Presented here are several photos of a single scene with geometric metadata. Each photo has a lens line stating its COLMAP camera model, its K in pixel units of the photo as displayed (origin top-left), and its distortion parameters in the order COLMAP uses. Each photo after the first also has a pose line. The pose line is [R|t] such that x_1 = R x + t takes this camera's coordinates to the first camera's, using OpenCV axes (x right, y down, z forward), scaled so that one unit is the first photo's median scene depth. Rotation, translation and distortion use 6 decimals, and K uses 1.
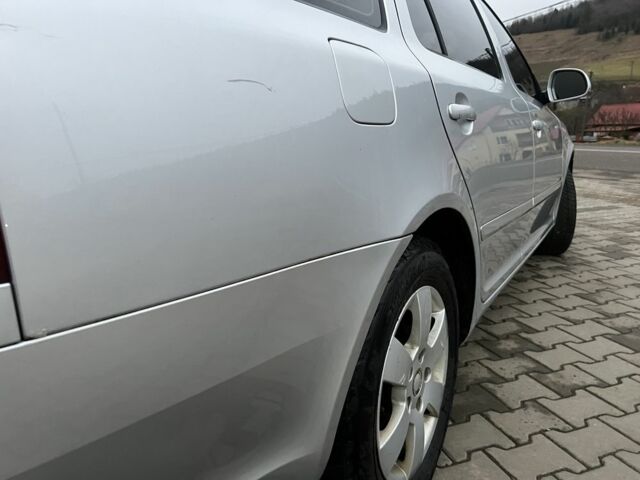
lens RADIAL K [[486.5, 0, 320.0], [0, 486.5, 240.0], [0, 0, 1]] dist [0.063301, -0.068446]
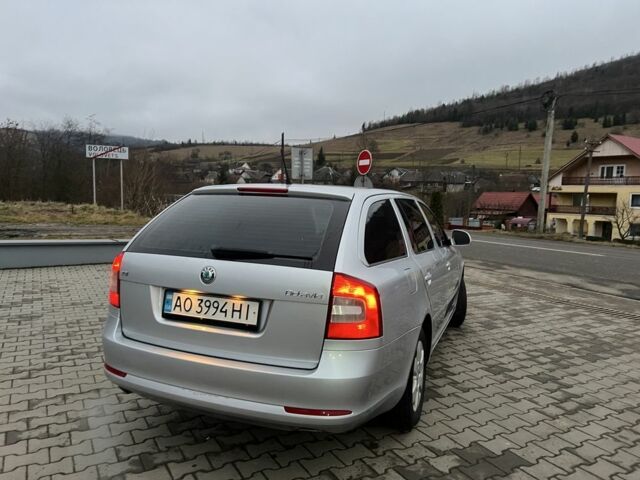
lens RADIAL K [[486.5, 0, 320.0], [0, 486.5, 240.0], [0, 0, 1]] dist [0.063301, -0.068446]
pose [[0.981484, 0.038485, 0.187640, -0.355378], [-0.013023, 0.990748, -0.135087, -0.036368], [-0.191103, 0.130143, 0.972904, -0.676248]]
